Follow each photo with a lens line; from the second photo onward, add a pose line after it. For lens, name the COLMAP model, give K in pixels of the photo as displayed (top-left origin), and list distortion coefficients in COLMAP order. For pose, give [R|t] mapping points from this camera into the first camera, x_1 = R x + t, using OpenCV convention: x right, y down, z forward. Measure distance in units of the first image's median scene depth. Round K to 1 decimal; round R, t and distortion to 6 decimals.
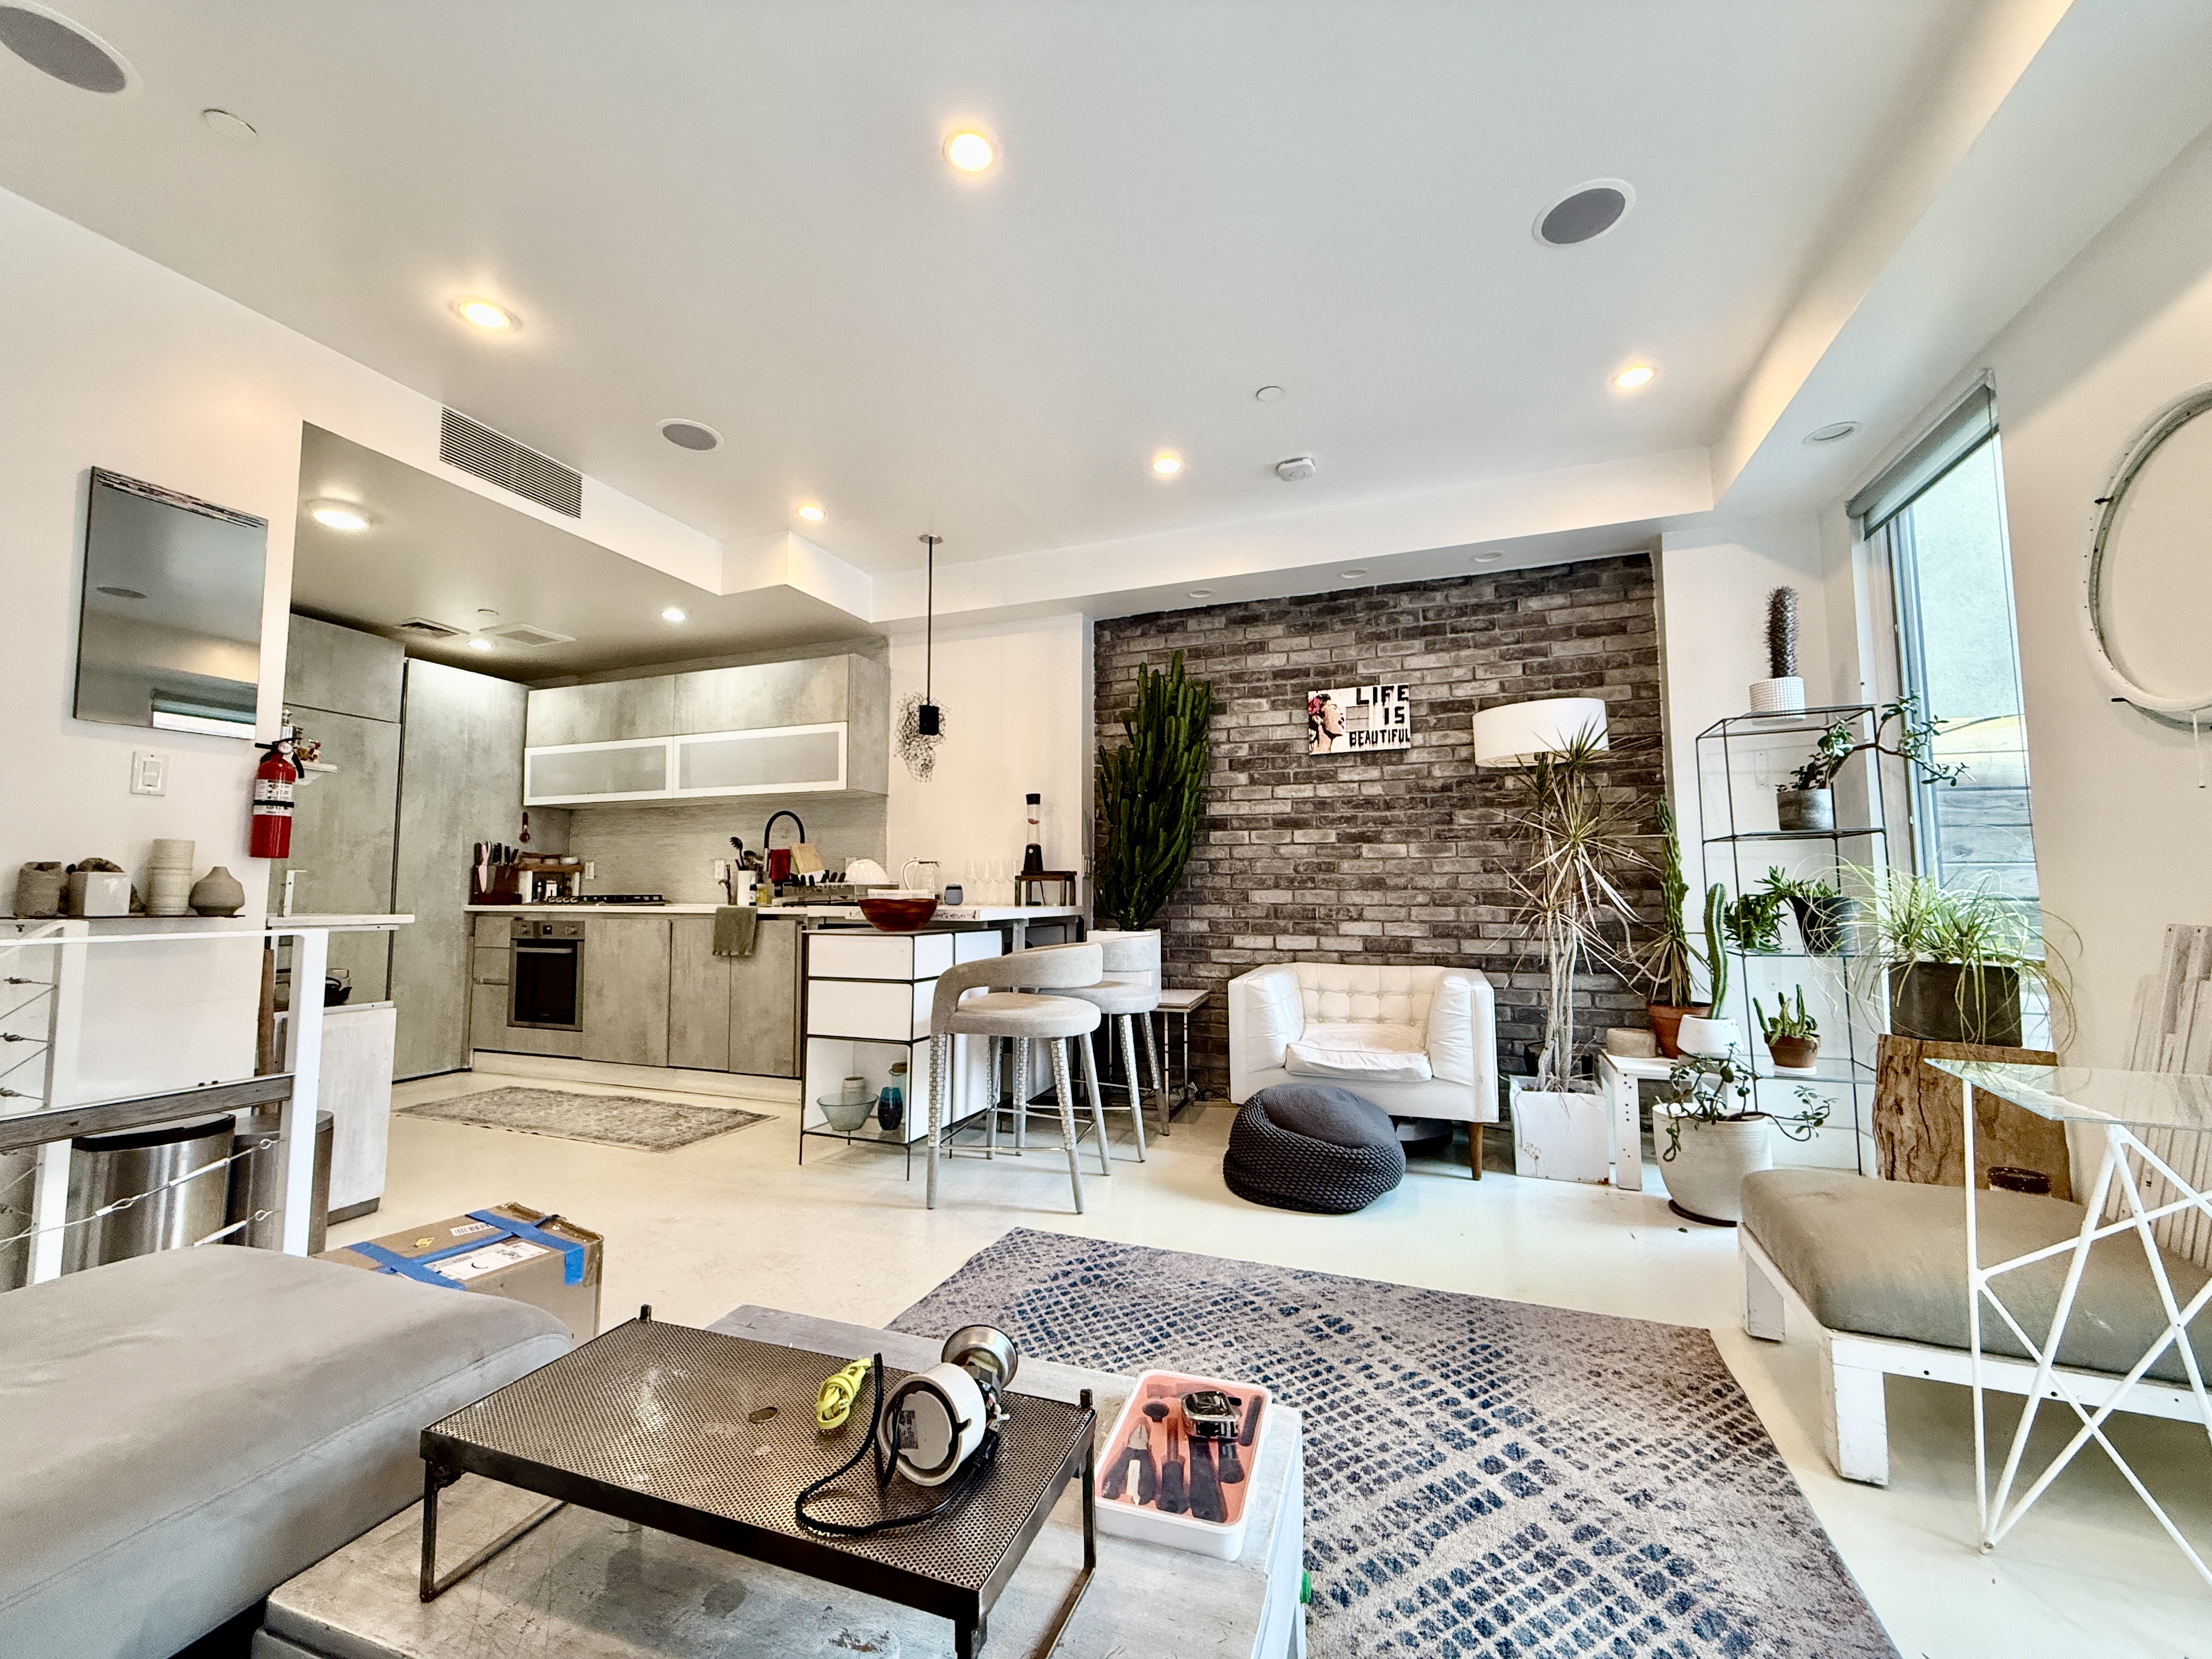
lens RADIAL K [[878.3, 0, 1097.3], [0, 878.3, 830.0], [0, 0, 1]] dist [0.000158, 0.000822]
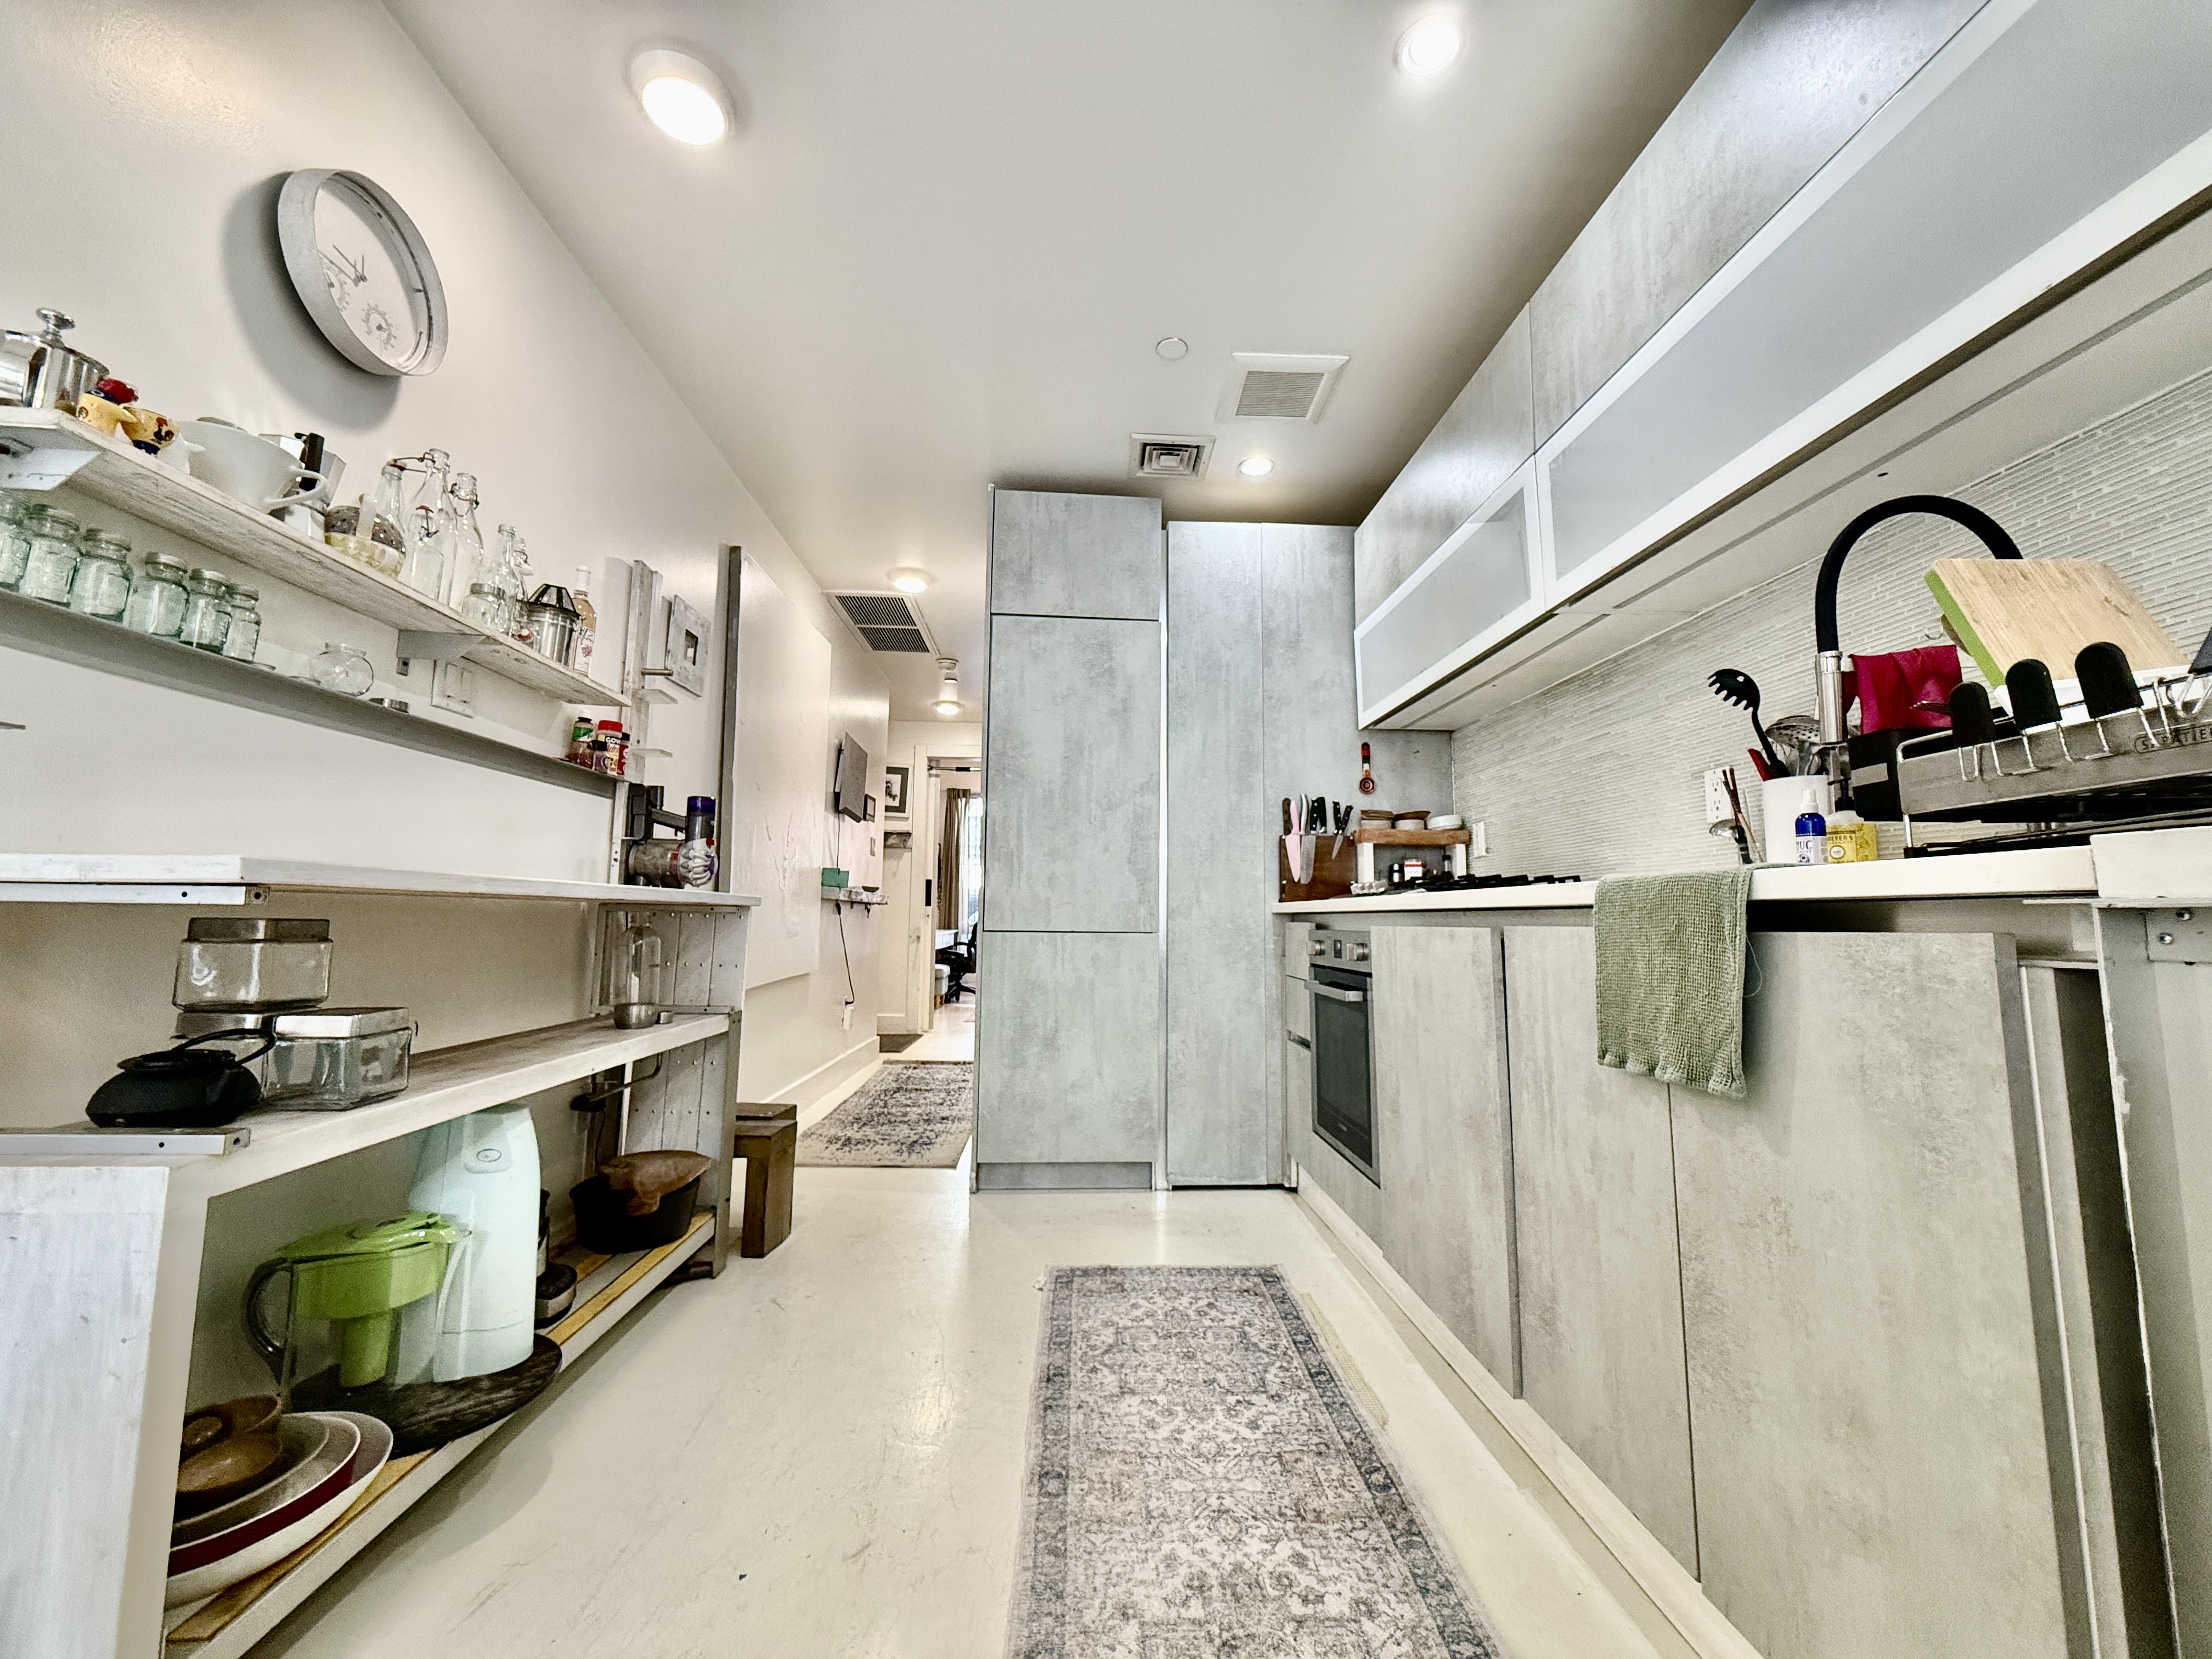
lens RADIAL K [[878.3, 0, 1111.6], [0, 878.3, 828.3], [0, 0, 1]] dist [0.000158, 0.000822]
pose [[0.406108, -0.089393, -0.909442, -0.274995], [0.058154, 0.995715, -0.071904, 0.090751], [0.911973, -0.023687, 0.409567, 0.828693]]
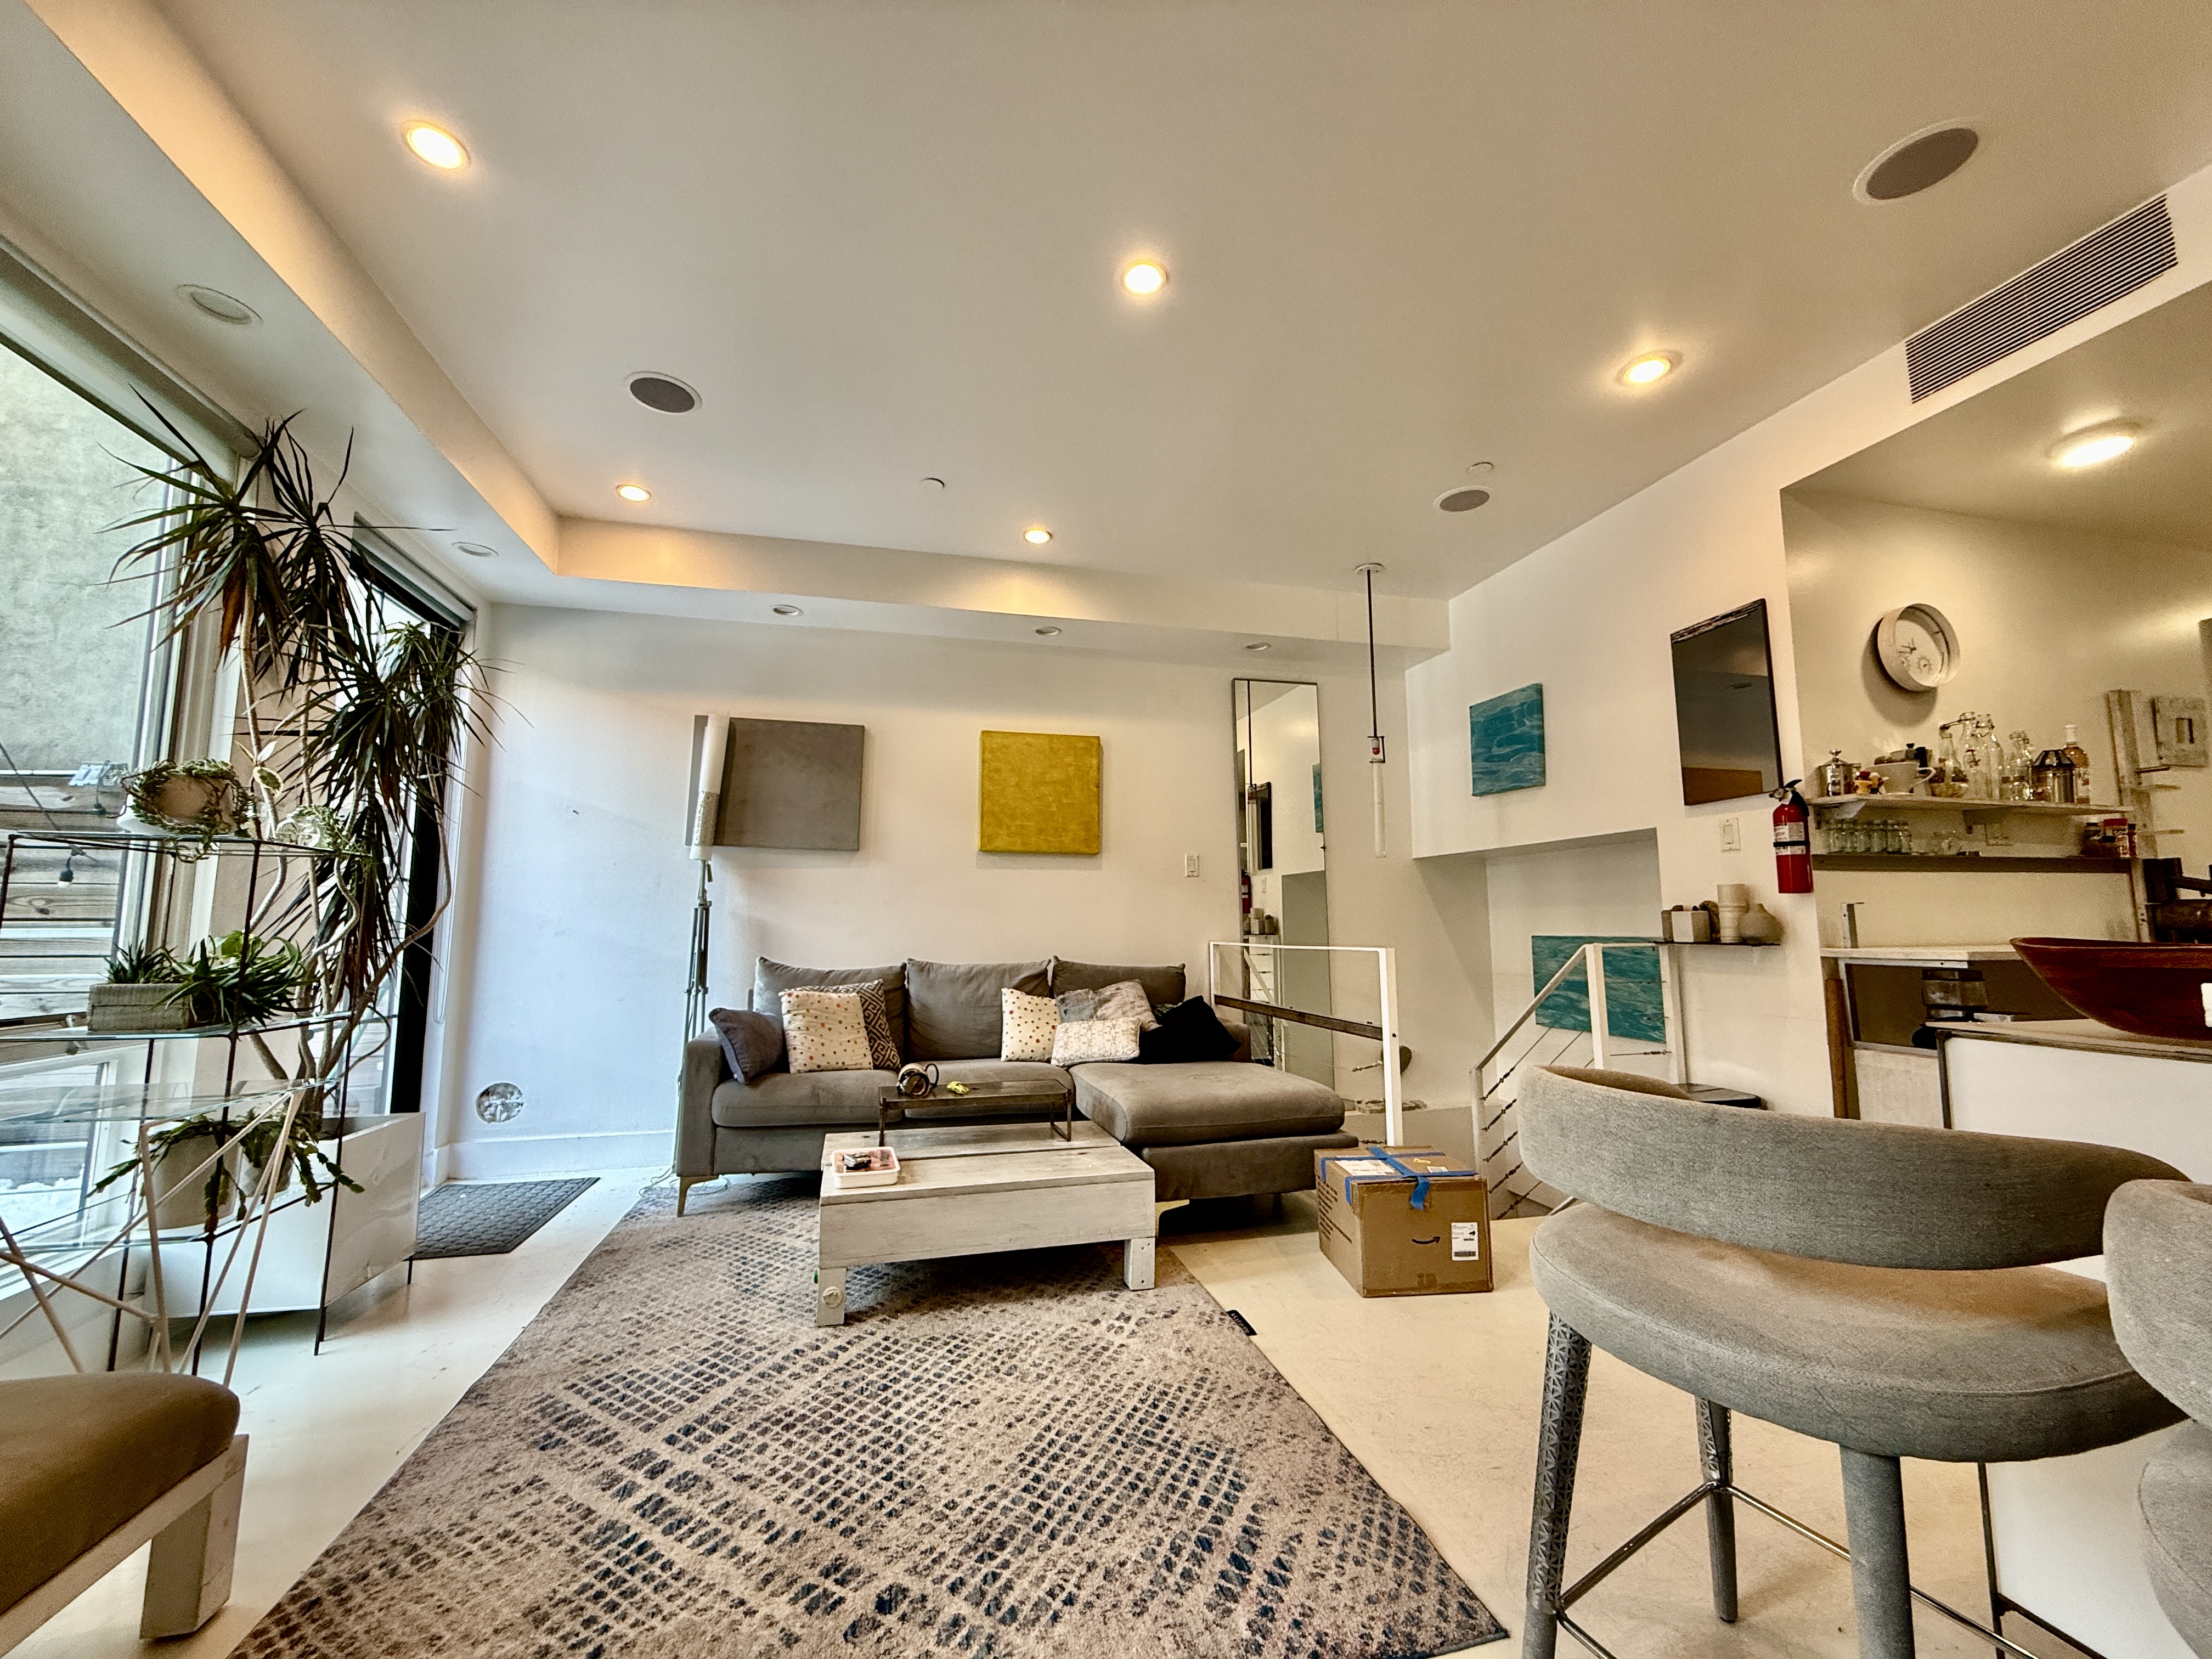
lens RADIAL K [[878.3, 0, 1101.8], [0, 878.3, 831.4], [0, 0, 1]] dist [0.000158, 0.000822]
pose [[-0.816231, -0.058938, -0.574711, 0.254201], [0.048830, 0.984185, -0.170282, 0.062666], [0.575658, -0.167052, -0.800445, 0.872205]]
